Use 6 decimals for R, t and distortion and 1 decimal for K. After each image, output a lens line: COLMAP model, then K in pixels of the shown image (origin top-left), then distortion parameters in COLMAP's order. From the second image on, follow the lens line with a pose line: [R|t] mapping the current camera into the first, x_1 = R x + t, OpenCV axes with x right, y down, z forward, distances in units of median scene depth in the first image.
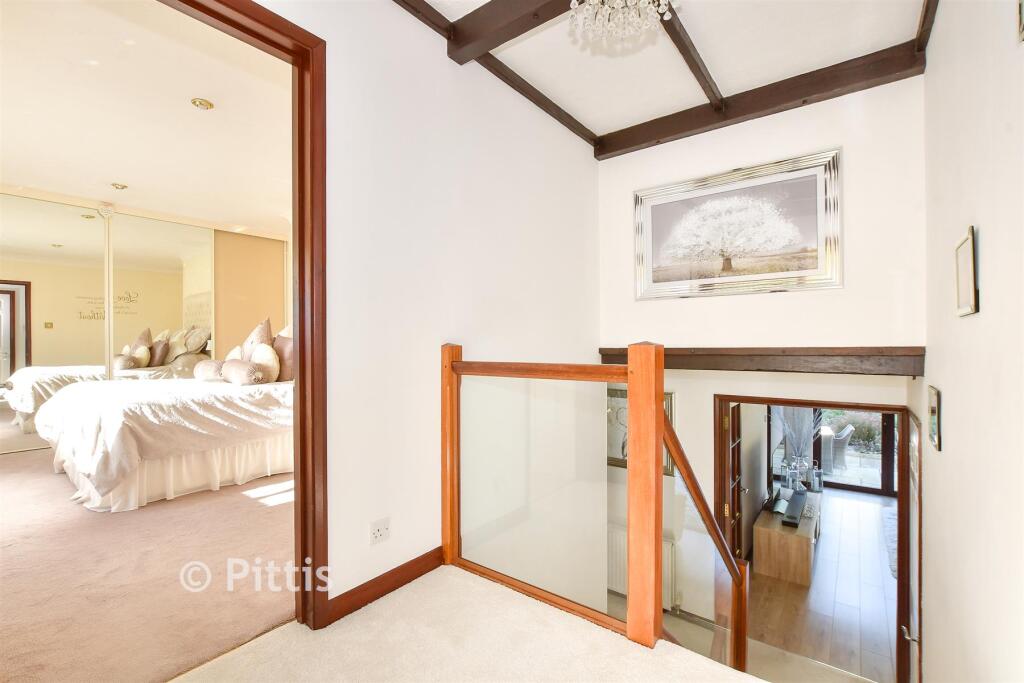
lens RADIAL K [[456.0, 0, 512.0], [0, 456.0, 341.5], [0, 0, 1]] dist [0.000019, -0.000001]
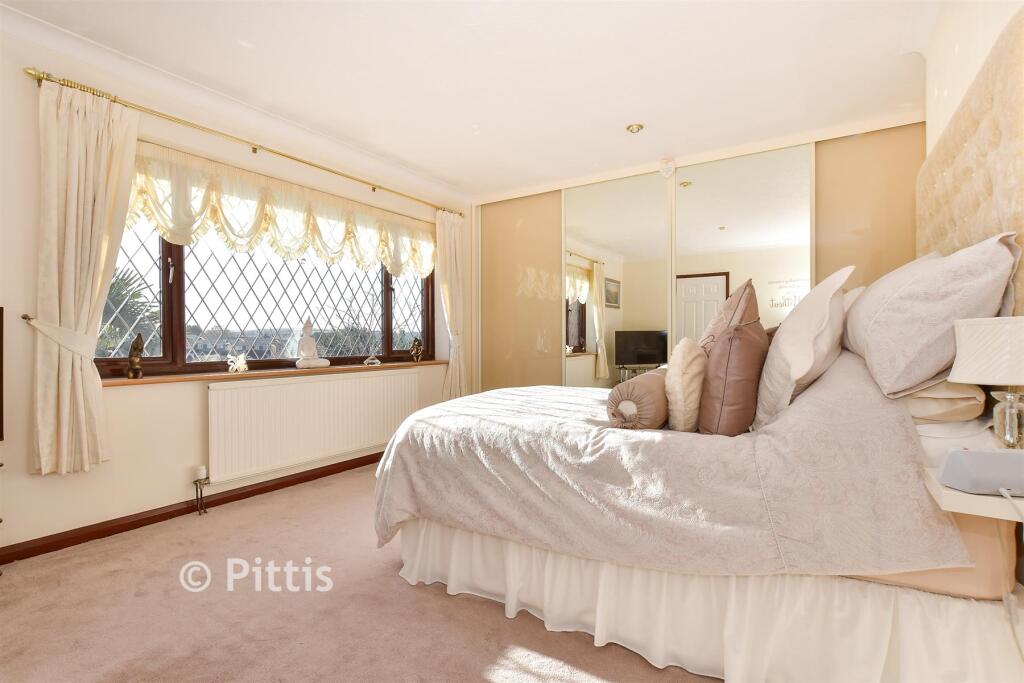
lens RADIAL K [[484.1, 0, 512.0], [0, 484.1, 341.5], [0, 0, 1]] dist [0.000365, 0.000034]
pose [[0.074926, 0.011170, -0.997127, -0.090818], [0.015329, 0.999806, 0.012352, 0.000623], [0.997071, -0.016210, 0.074741, 0.923267]]
